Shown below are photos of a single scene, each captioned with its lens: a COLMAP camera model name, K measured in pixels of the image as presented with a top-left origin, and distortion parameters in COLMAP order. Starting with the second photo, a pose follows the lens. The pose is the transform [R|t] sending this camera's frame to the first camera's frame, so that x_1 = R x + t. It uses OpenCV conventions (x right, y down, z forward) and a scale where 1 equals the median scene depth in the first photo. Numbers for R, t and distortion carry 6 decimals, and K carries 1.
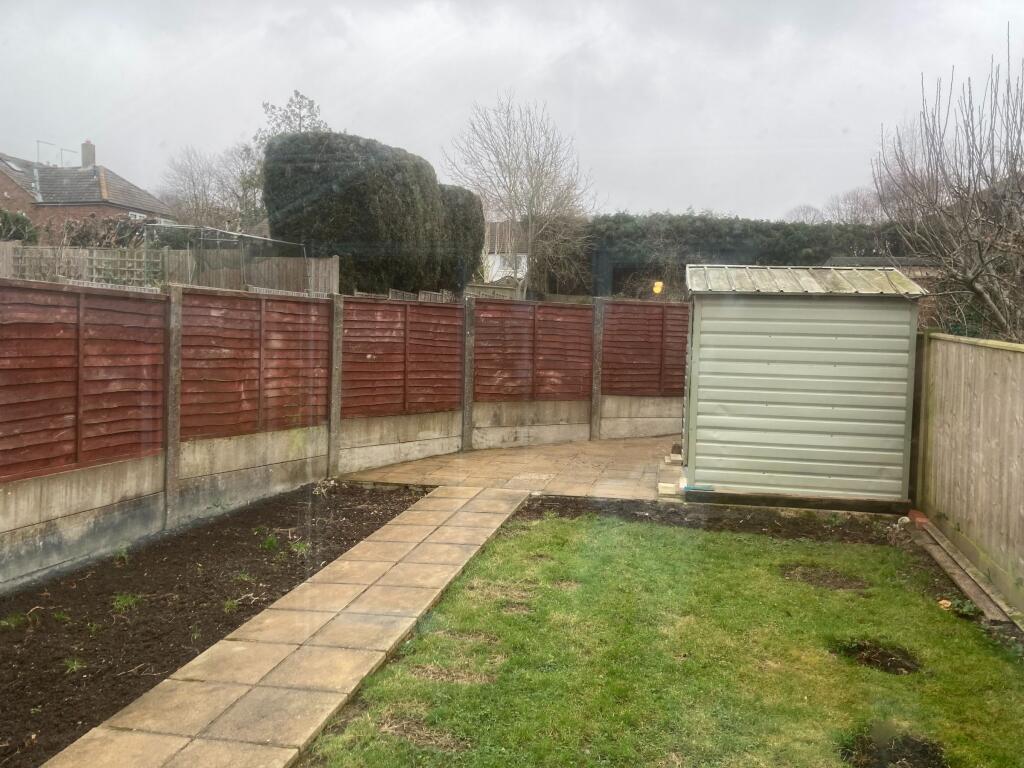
lens RADIAL K [[846.2, 0, 512.0], [0, 846.2, 384.0], [0, 0, 1]] dist [-0.045352, -0.002125]
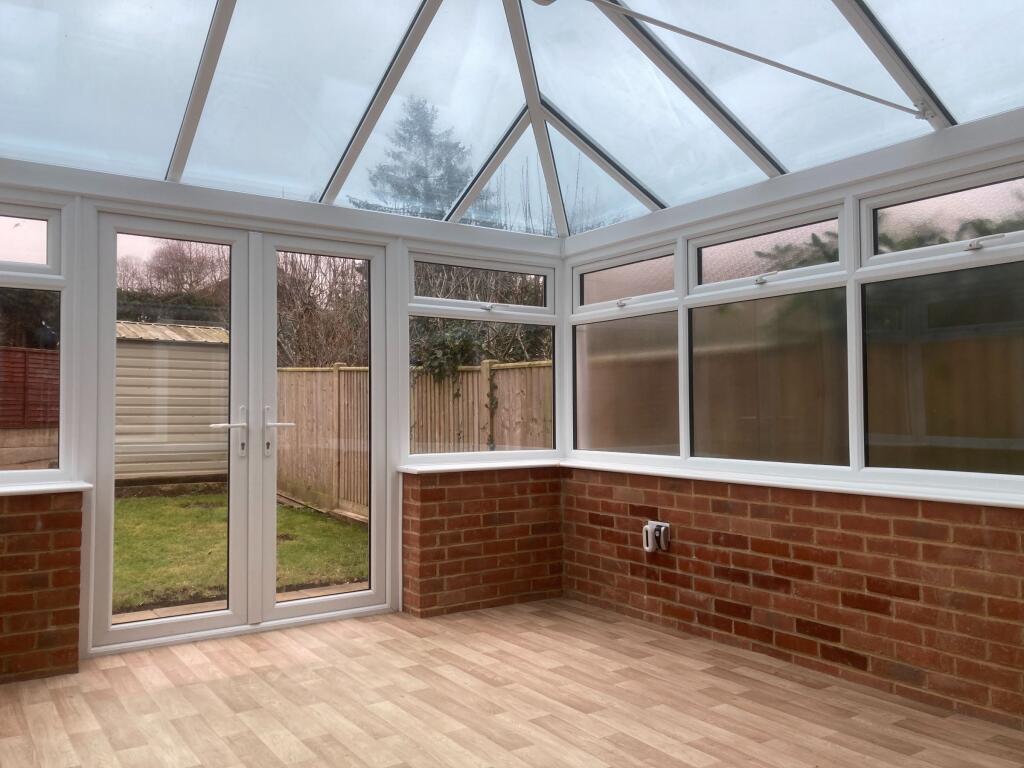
lens RADIAL K [[846.2, 0, 512.0], [0, 846.2, 384.0], [0, 0, 1]] dist [-0.045352, -0.002125]
pose [[0.686508, -0.003449, 0.727114, -0.444178], [0.054313, 0.997438, -0.046549, 0.097900], [-0.725091, 0.071448, 0.684937, -0.635827]]
